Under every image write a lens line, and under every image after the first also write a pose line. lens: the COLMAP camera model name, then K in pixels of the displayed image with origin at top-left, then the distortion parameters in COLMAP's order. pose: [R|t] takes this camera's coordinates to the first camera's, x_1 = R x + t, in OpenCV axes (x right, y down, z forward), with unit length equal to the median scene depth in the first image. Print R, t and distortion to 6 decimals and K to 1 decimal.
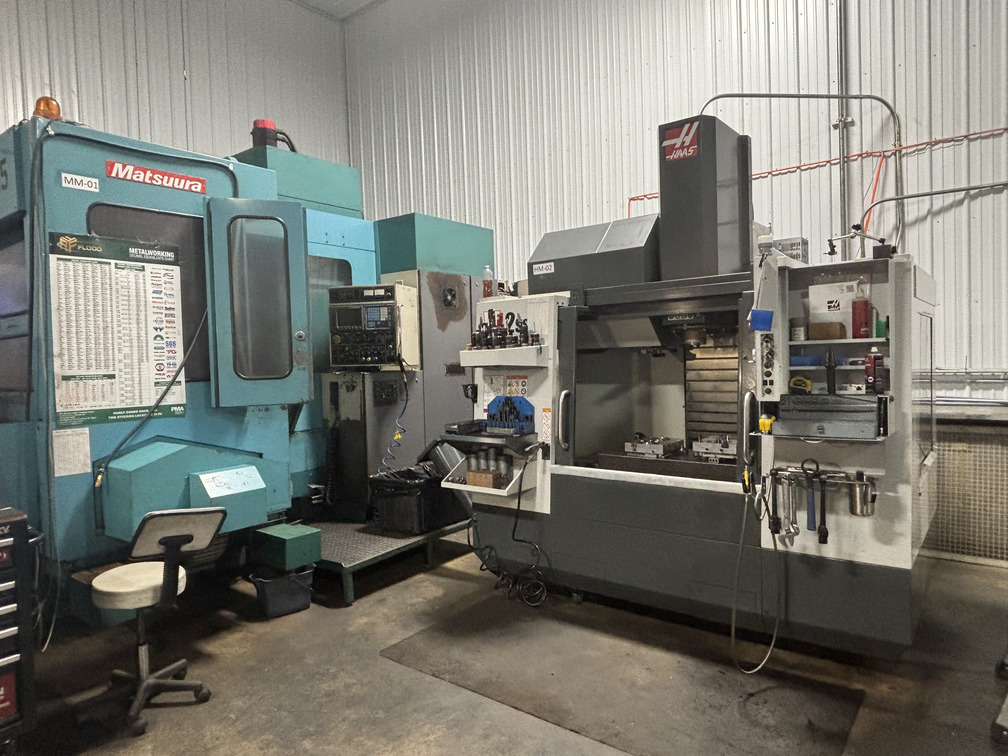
lens RADIAL K [[650.3, 0, 506.7], [0, 650.3, 377.1], [0, 0, 1]] dist [0.028154, -0.037052]
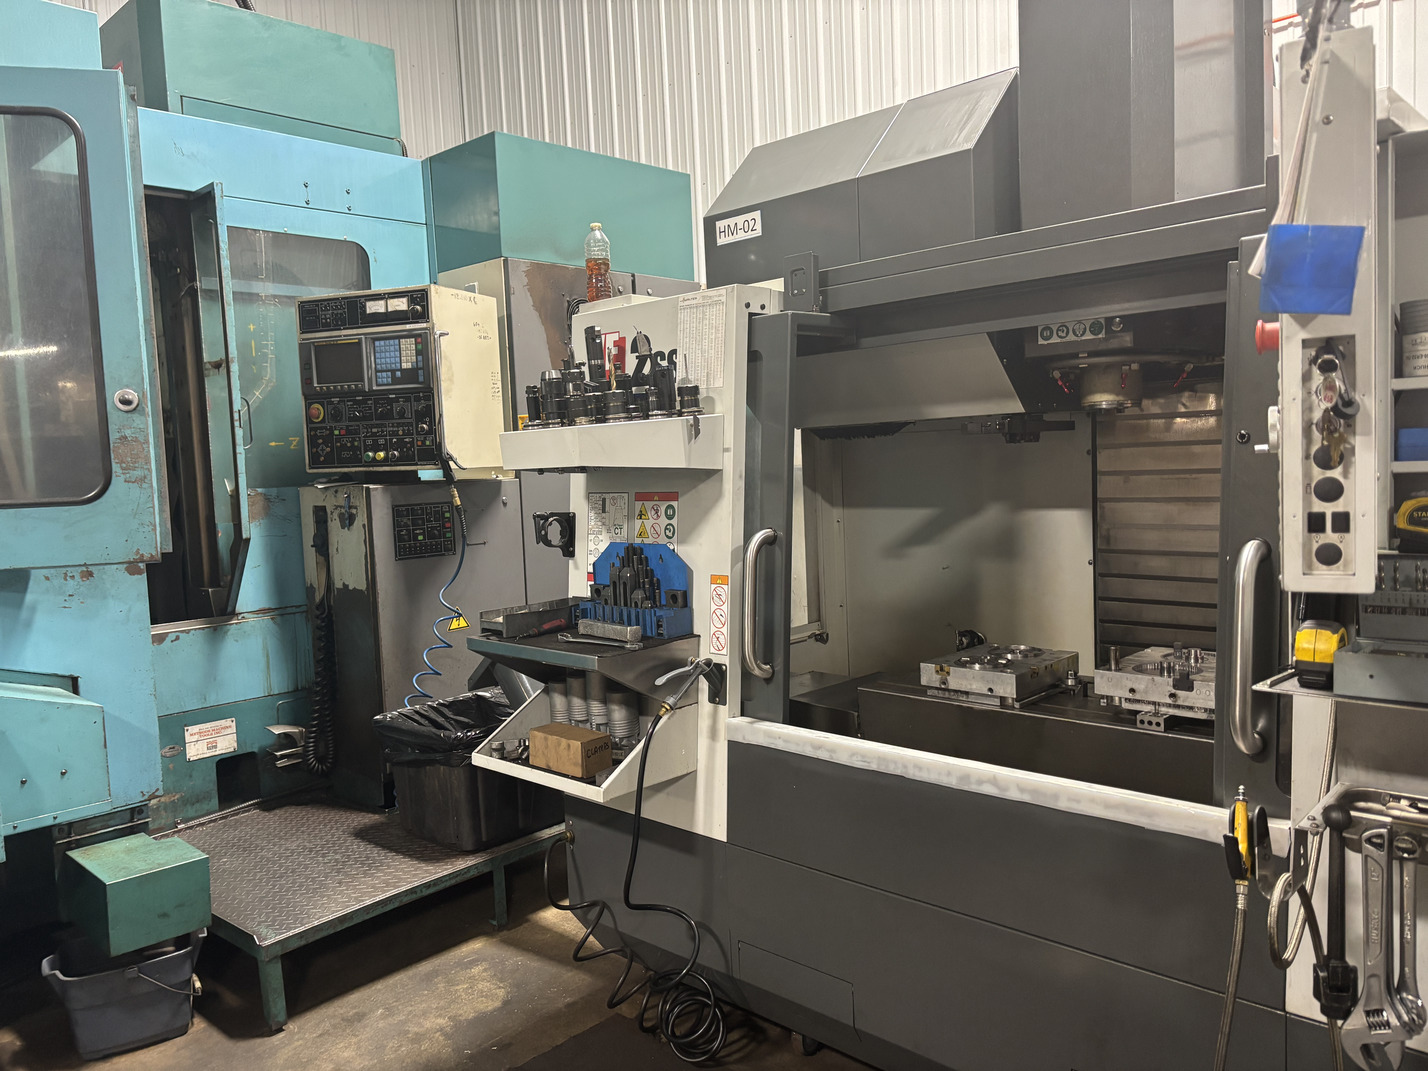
lens RADIAL K [[1084.9, 0, 721.9], [0, 1084.9, 542.1], [0, 0, 1]] dist [0.030822, -0.017308]
pose [[0.994623, -0.003236, -0.103515, 0.131944], [0.008591, 0.998645, 0.051327, -0.005703], [0.103208, -0.051940, 0.993303, 0.348979]]
